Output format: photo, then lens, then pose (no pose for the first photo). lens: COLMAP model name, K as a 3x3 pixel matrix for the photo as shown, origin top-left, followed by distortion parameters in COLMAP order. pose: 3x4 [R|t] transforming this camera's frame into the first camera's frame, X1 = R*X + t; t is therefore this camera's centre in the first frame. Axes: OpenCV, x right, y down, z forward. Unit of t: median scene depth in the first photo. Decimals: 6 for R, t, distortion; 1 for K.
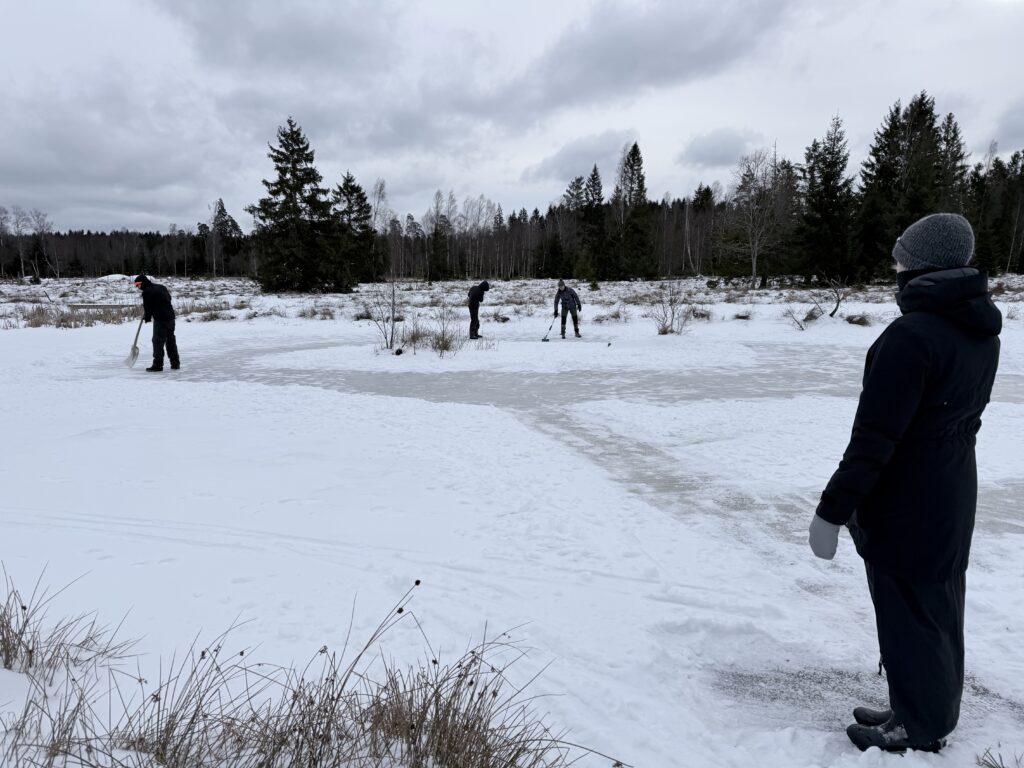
lens RADIAL K [[752.1, 0, 512.0], [0, 752.1, 384.0], [0, 0, 1]] dist [0.133774, -0.149107]
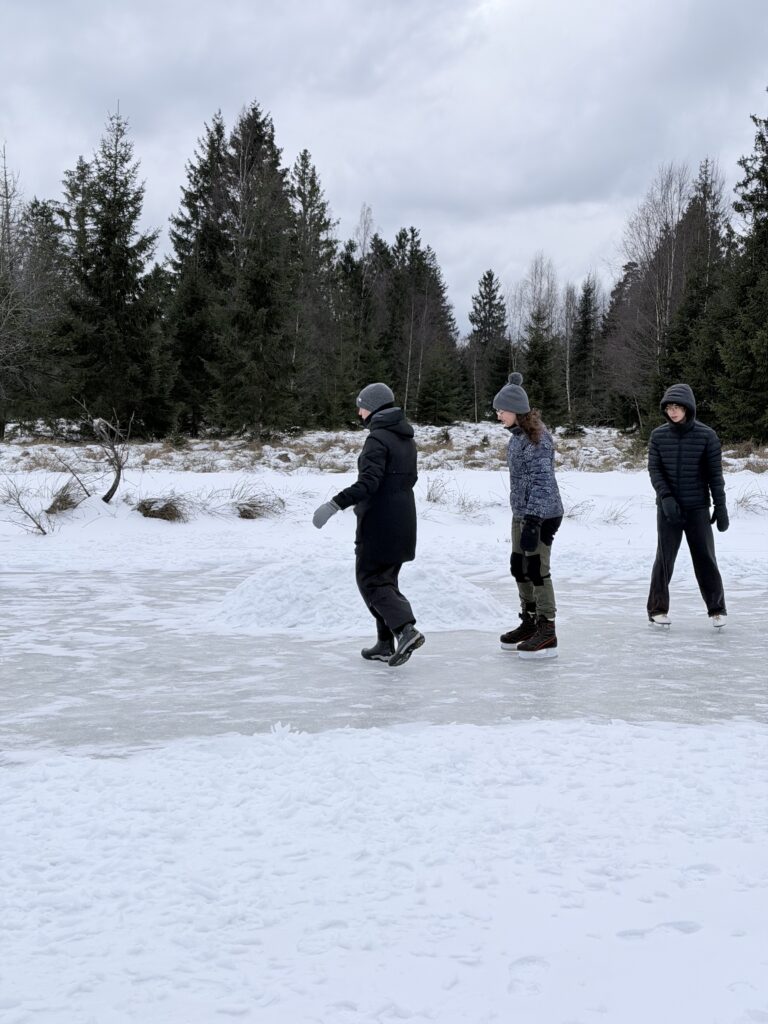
lens RADIAL K [[1240.1, 0, 384.0], [0, 1240.1, 512.0], [0, 0, 1]] dist [0.020688, 0.025618]
pose [[0.845327, -0.020870, 0.533841, 0.178973], [0.058379, 0.996861, -0.053471, -0.036706], [-0.531050, 0.076365, 0.843893, 0.323134]]
